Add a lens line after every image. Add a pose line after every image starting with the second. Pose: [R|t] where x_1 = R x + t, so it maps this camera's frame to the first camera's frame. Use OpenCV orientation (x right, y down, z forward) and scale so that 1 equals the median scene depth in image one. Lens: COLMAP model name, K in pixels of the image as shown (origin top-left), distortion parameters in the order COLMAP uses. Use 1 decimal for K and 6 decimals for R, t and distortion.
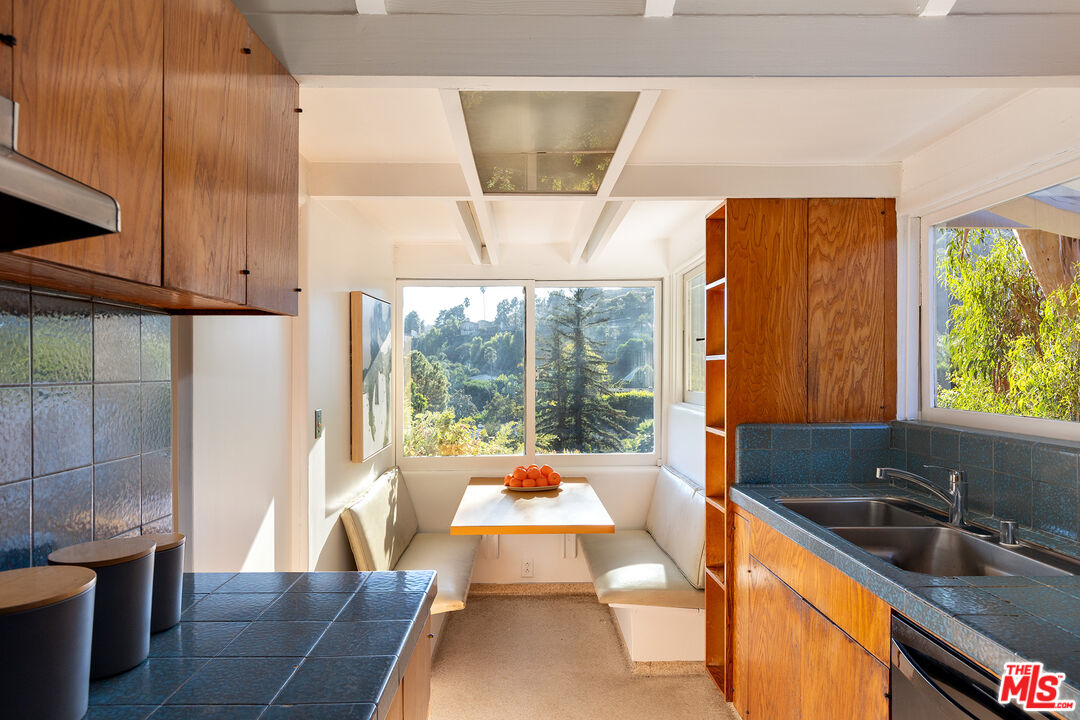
lens RADIAL K [[807.5, 0, 540.7], [0, 807.5, 359.4], [0, 0, 1]] dist [-0.026374, -0.000280]
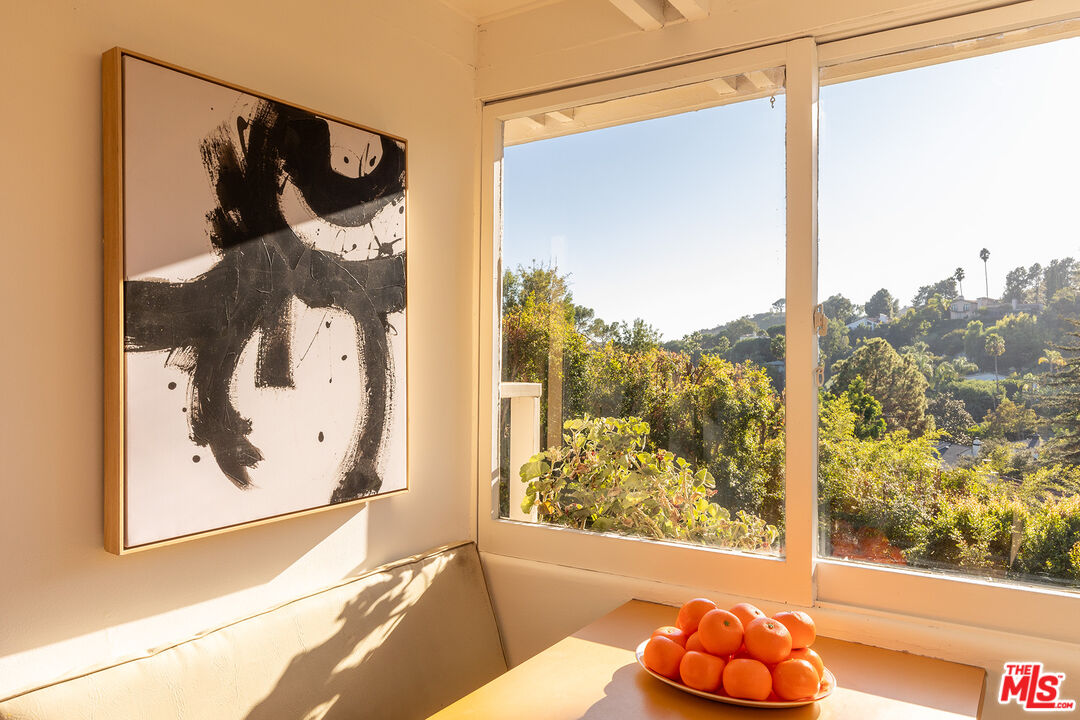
lens RADIAL K [[807.5, 0, 538.8], [0, 807.5, 355.0], [0, 0, 1]] dist [-0.026374, -0.000280]
pose [[0.809665, 0.005015, -0.586871, 0.027162], [-0.009500, 0.999944, -0.004562, 0.010132], [0.586816, 0.009269, 0.809667, 0.185465]]
